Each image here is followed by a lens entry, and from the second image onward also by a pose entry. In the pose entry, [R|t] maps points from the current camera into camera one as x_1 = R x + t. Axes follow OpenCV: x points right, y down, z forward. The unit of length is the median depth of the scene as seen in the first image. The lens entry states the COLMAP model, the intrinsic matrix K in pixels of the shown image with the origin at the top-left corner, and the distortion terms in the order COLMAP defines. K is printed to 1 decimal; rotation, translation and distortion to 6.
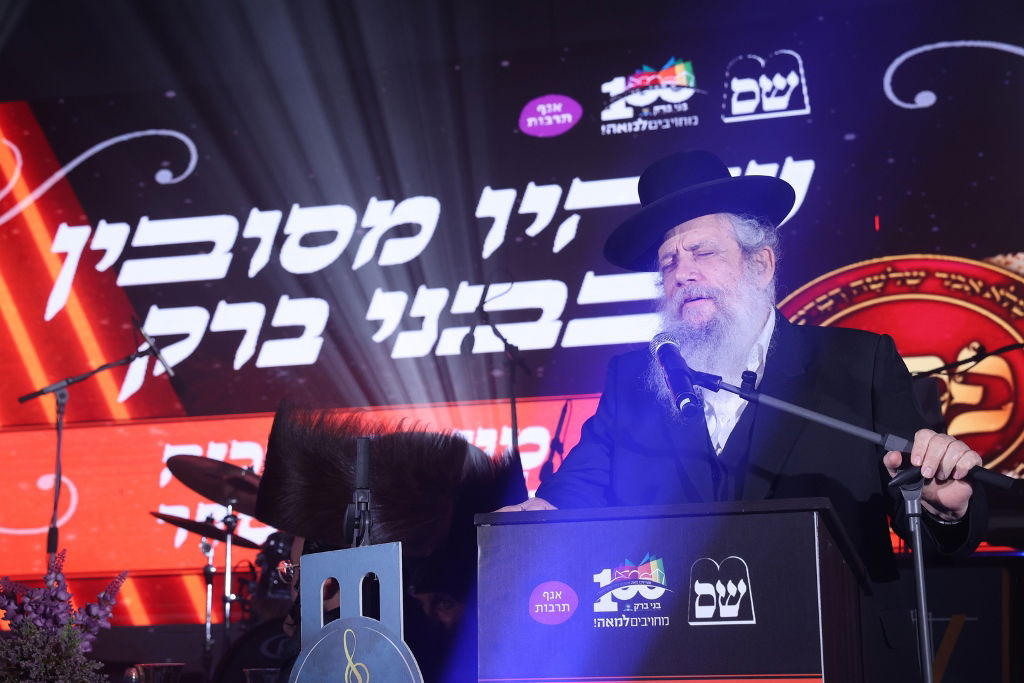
lens RADIAL K [[1804.1, 0, 513.8], [0, 1804.1, 345.0], [0, 0, 1]] dist [0.190617, 0.000000]
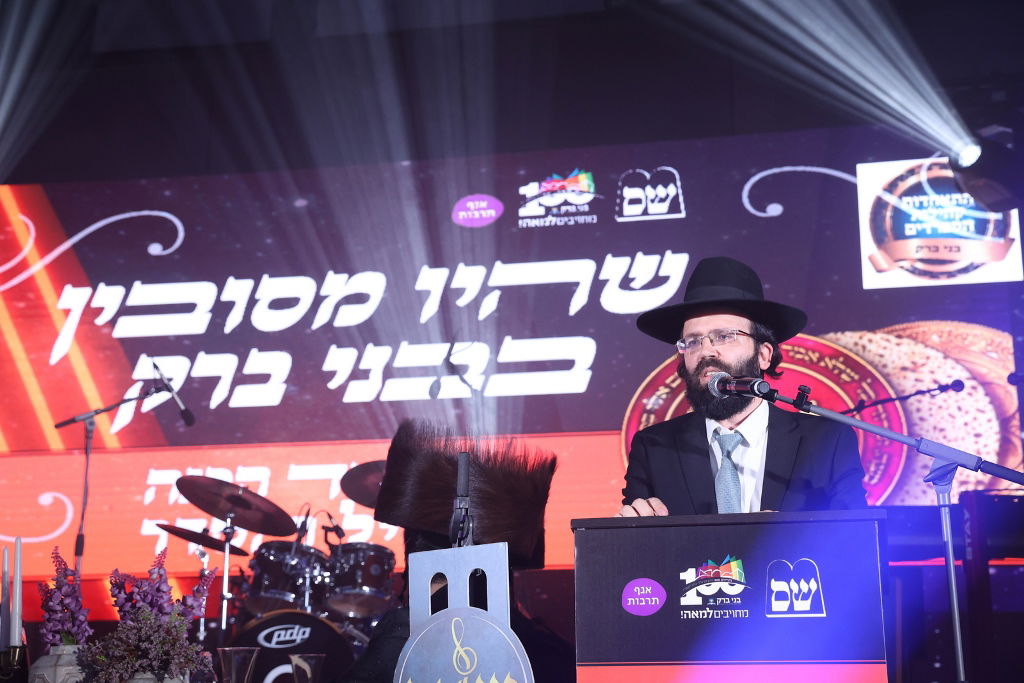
lens RADIAL K [[1418.3, 0, 516.1], [0, 1418.3, 346.9], [0, 0, 1]] dist [0.110812, 0.000000]
pose [[0.994591, 0.029349, 0.099640, -0.049652], [-0.025304, 0.998813, -0.041619, 0.007175], [-0.100743, 0.038873, 0.994153, 0.030136]]
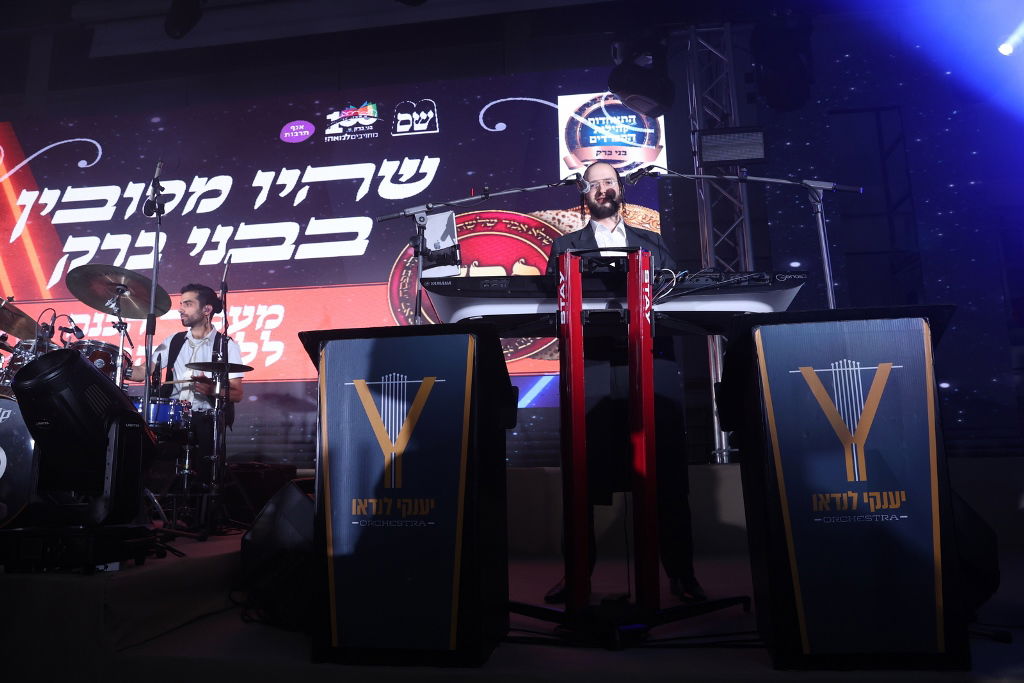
lens RADIAL K [[682.0, 0, 505.3], [0, 682.0, 340.3], [0, 0, 1]] dist [-0.064456, 0.008879]
pose [[0.986509, 0.023412, 0.162027, 0.122664], [-0.025659, 0.999601, 0.011786, 0.066015], [-0.161686, -0.015784, 0.986716, 0.326893]]
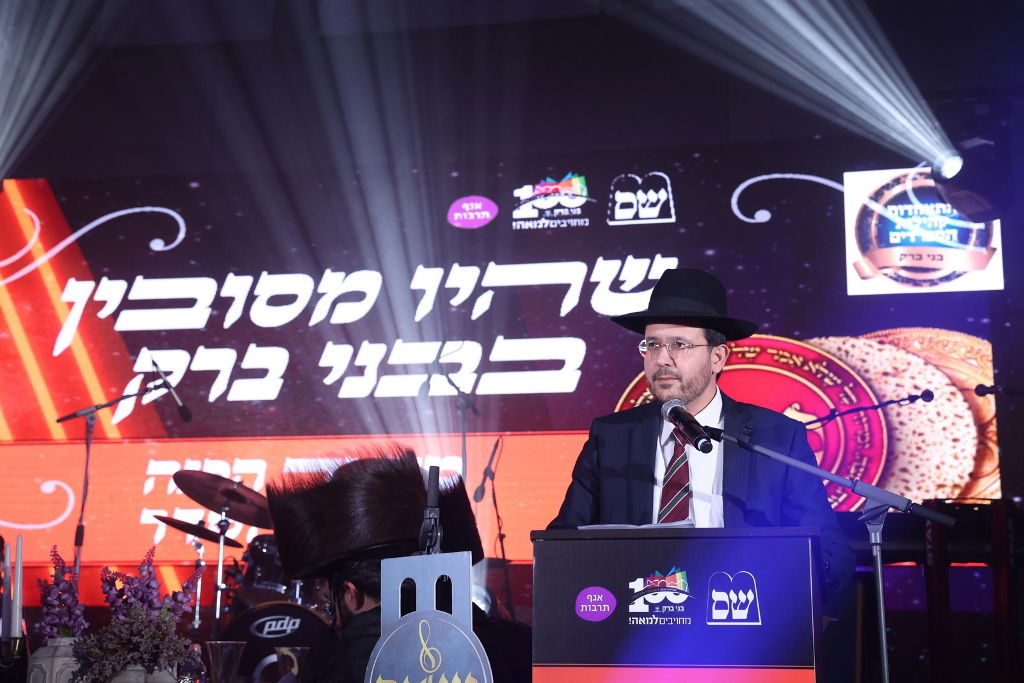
lens RADIAL K [[1418.3, 0, 513.0], [0, 1418.3, 356.3], [0, 0, 1]] dist [0.110812, 0.000000]
pose [[0.994543, 0.042749, 0.095172, -0.043679], [-0.040406, 0.998834, -0.026411, -0.000267], [-0.096190, 0.022421, 0.995110, 0.005932]]
